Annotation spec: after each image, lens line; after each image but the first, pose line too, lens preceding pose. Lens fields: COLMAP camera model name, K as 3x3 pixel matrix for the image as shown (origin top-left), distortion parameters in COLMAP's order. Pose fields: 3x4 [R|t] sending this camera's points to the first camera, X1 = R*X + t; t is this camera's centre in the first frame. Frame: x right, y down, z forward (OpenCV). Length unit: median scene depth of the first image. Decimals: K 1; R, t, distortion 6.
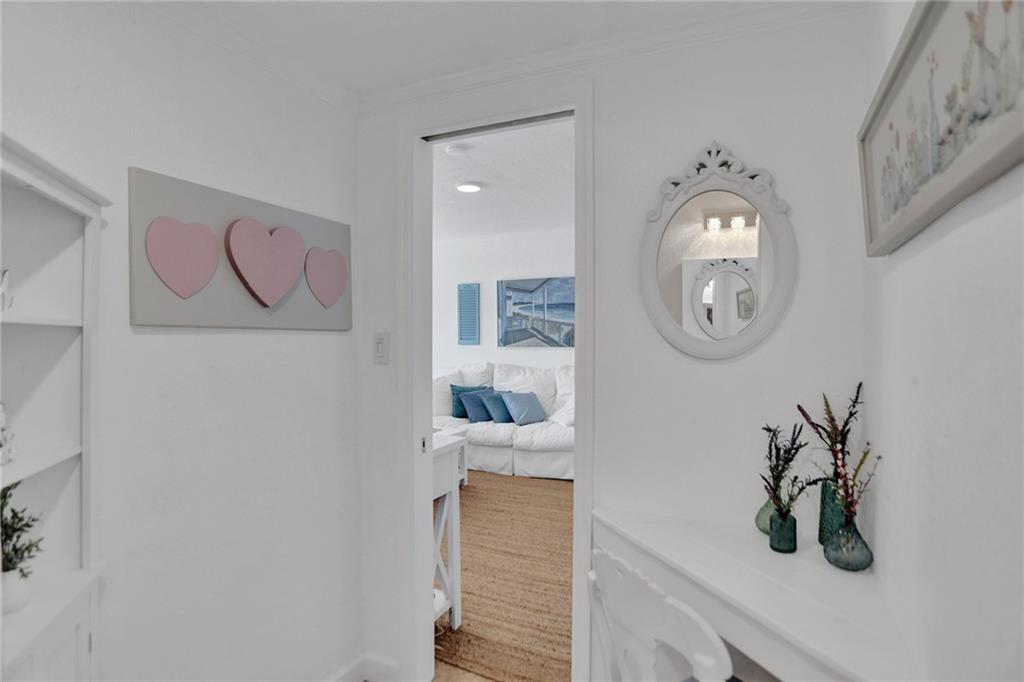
lens RADIAL K [[542.6, 0, 511.7], [0, 542.6, 358.7], [0, 0, 1]] dist [-0.040757, 0.001000]
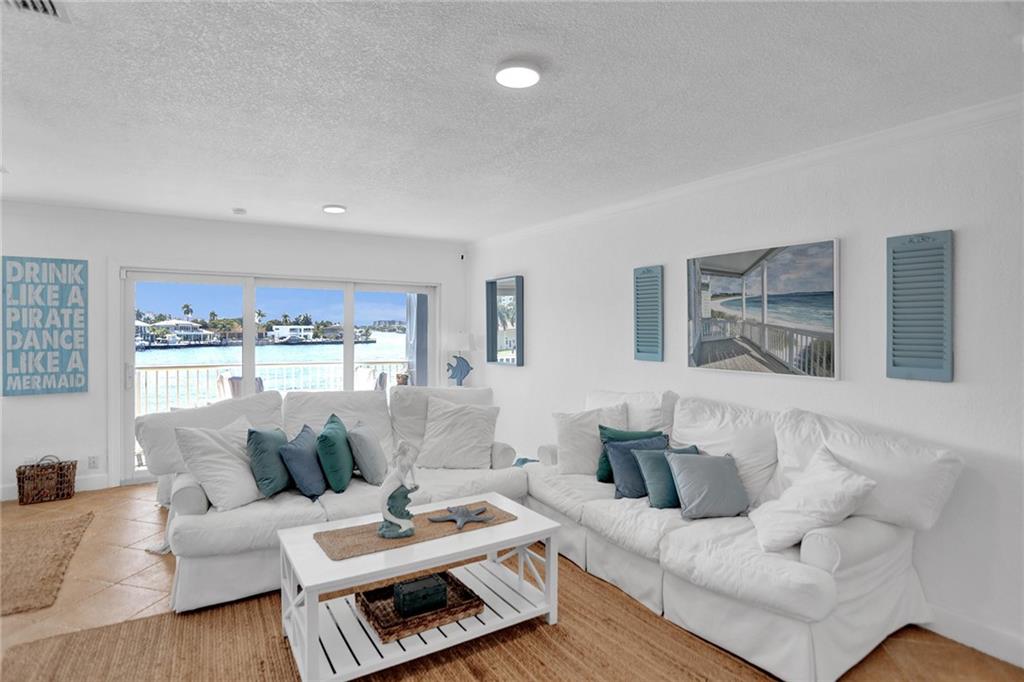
lens RADIAL K [[542.6, 0, 514.9], [0, 542.6, 330.5], [0, 0, 1]] dist [-0.040757, 0.001000]
pose [[0.851931, 0.008599, -0.523583, 0.131614], [-0.028721, 0.999127, -0.030324, -0.040420], [0.522865, 0.040872, 0.851435, 0.392524]]
